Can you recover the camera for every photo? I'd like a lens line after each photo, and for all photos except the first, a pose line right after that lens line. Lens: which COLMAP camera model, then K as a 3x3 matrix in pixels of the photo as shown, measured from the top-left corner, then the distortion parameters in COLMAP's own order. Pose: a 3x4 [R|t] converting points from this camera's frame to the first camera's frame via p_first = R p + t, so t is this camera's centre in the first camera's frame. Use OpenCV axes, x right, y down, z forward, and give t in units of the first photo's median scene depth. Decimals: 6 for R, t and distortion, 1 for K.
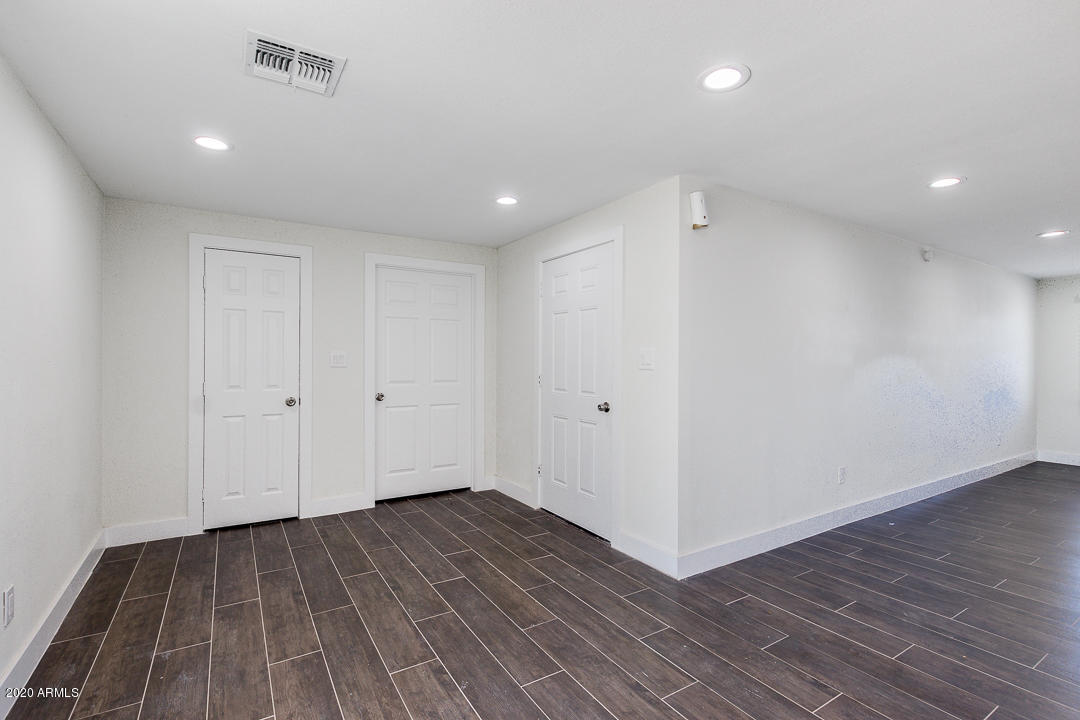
lens RADIAL K [[500.6, 0, 551.9], [0, 500.6, 363.2], [0, 0, 1]] dist [0.010524, -0.005395]
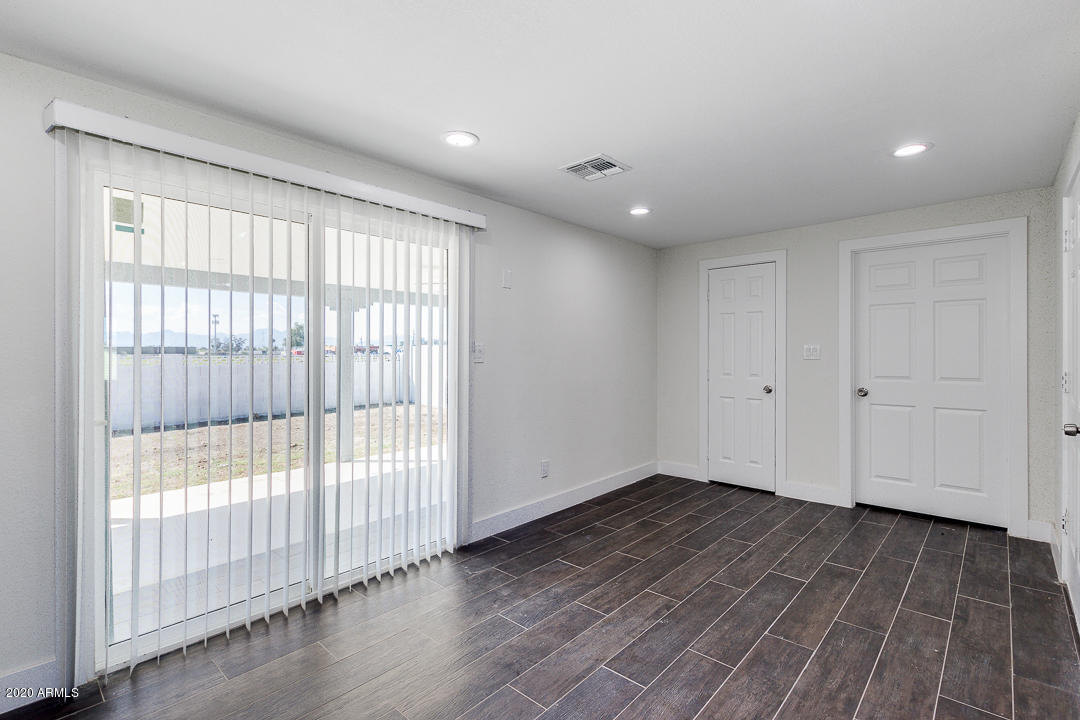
lens RADIAL K [[500.6, 0, 533.0], [0, 500.6, 359.0], [0, 0, 1]] dist [0.010524, -0.005395]
pose [[0.252843, 0.006491, -0.967486, 0.476933], [-0.003147, 0.999978, 0.005886, 0.002076], [0.967502, 0.001557, 0.252858, 0.204798]]
